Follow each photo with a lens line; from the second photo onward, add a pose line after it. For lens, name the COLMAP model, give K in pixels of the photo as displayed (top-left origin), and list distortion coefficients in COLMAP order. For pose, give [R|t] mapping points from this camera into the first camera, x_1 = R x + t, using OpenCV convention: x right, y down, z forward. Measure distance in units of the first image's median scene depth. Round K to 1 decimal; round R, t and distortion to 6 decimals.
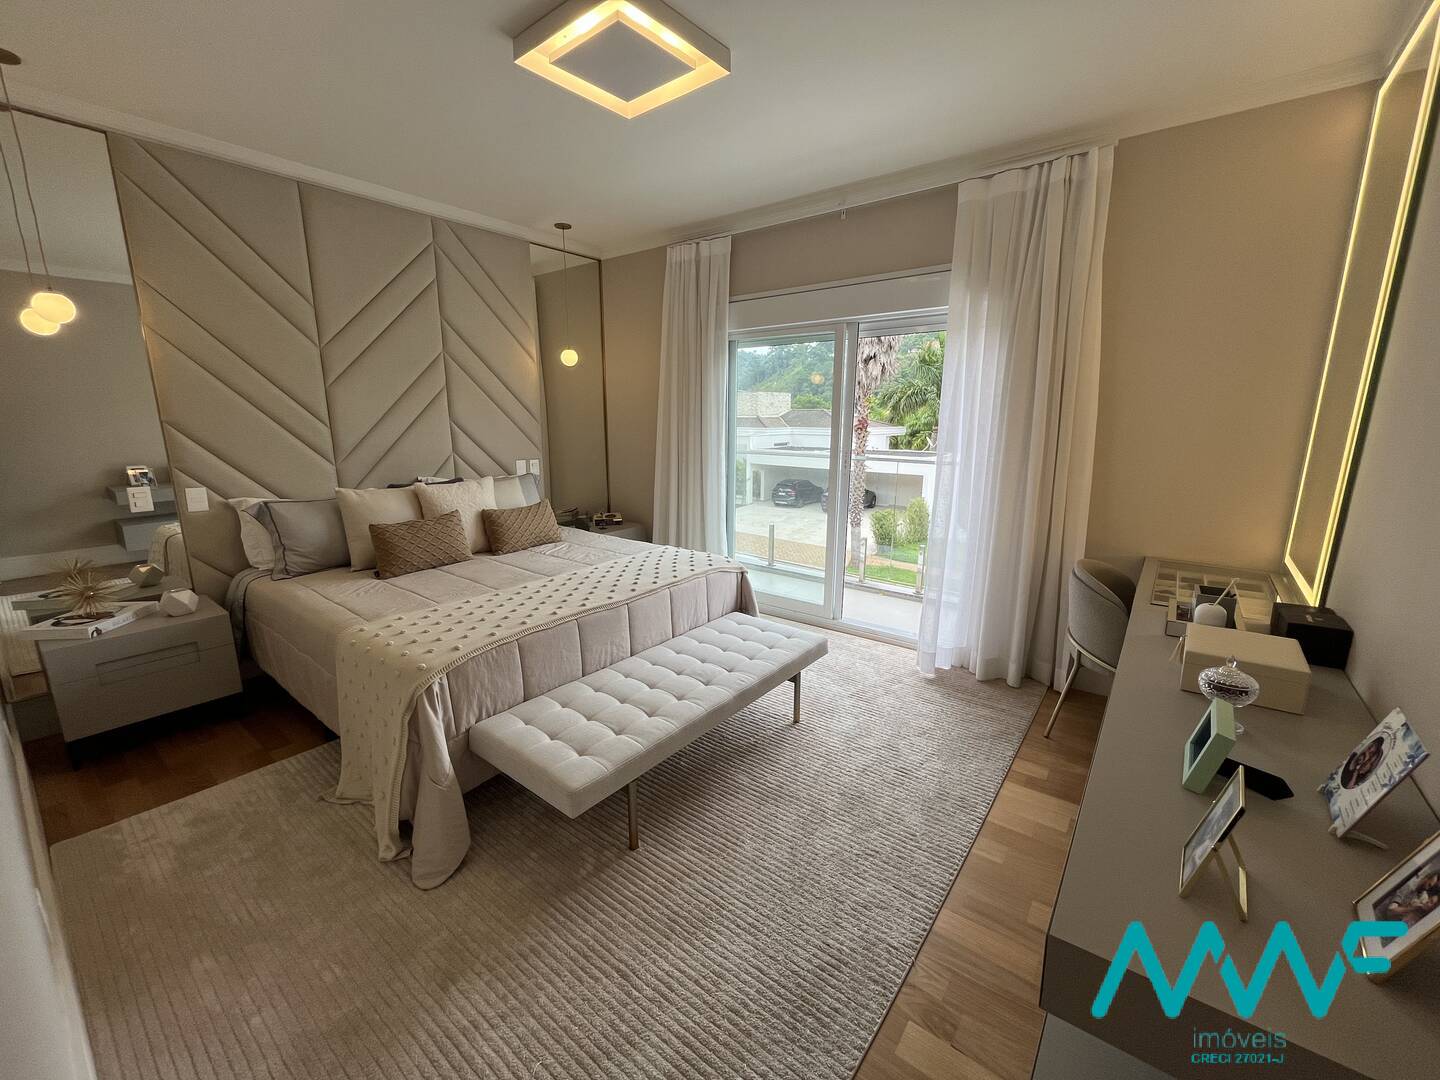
lens RADIAL K [[586.1, 0, 716.7], [0, 586.1, 537.4], [0, 0, 1]] dist [-0.002635, 0.000309]
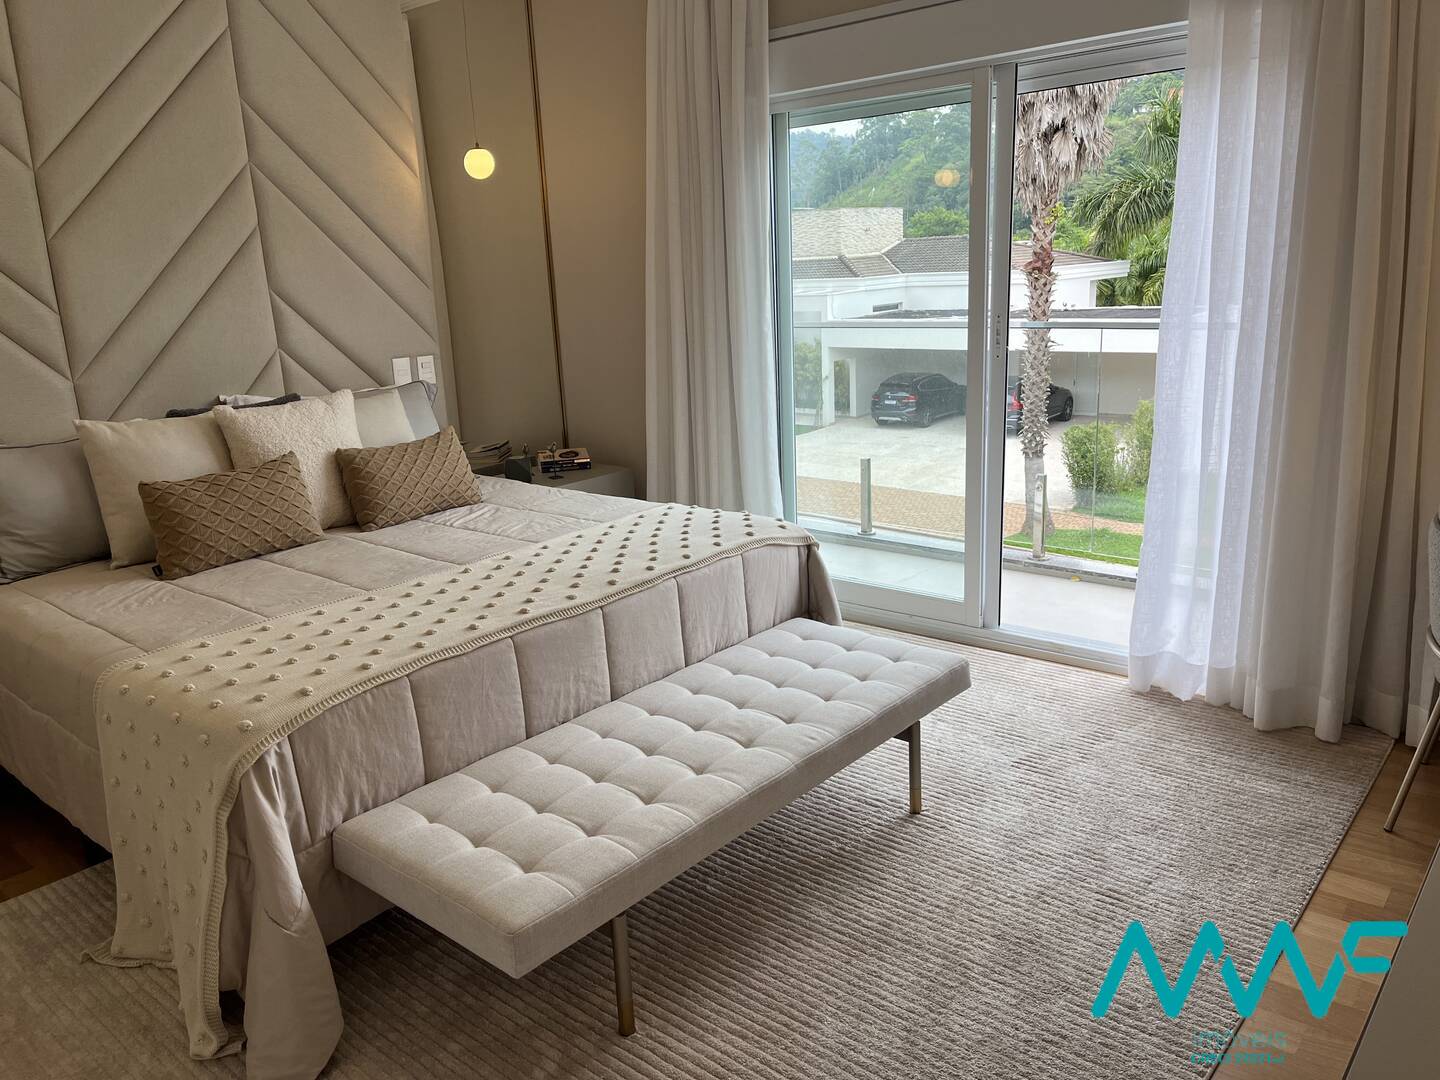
lens RADIAL K [[1089.5, 0, 710.7], [0, 1089.5, 537.7], [0, 0, 1]] dist [0.076523, -0.102122]
pose [[0.997697, -0.036330, -0.057272, 0.011537], [0.038757, 0.998372, 0.041851, 0.006300], [0.055658, -0.043974, 0.997481, -0.025143]]
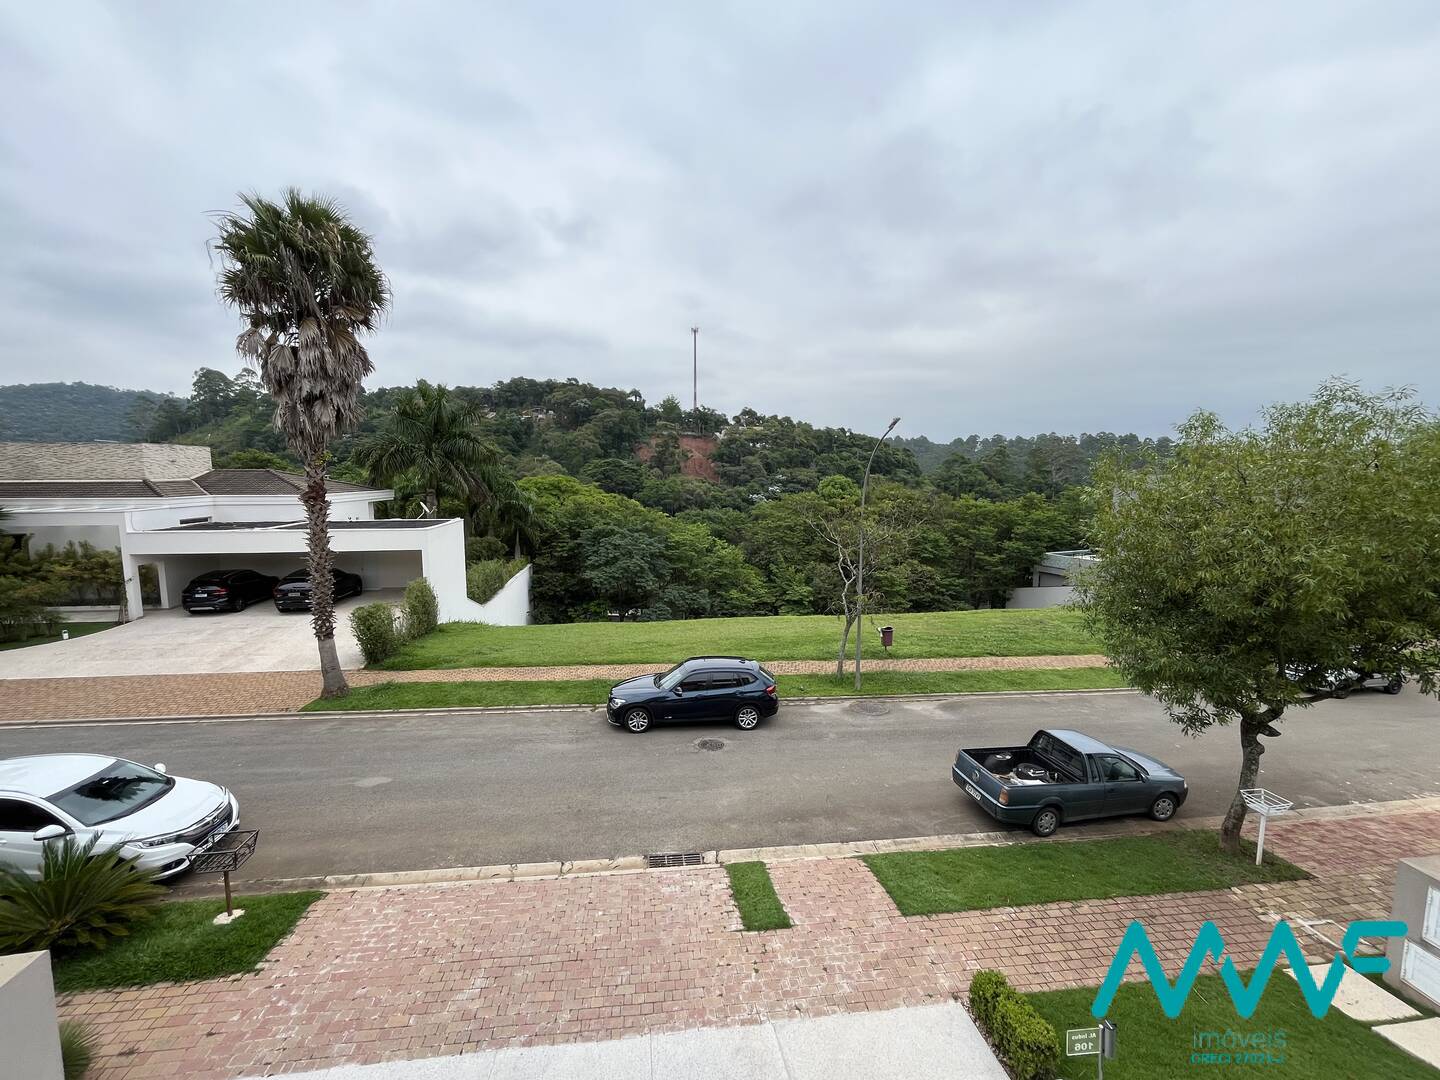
lens RADIAL K [[586.1, 0, 716.7], [0, 586.1, 537.4], [0, 0, 1]] dist [-0.002635, 0.000309]
pose [[0.696417, -0.082626, 0.712864, 0.548319], [0.152544, 0.987693, -0.034544, -0.296744], [-0.701237, 0.132800, 0.700451, 1.293358]]
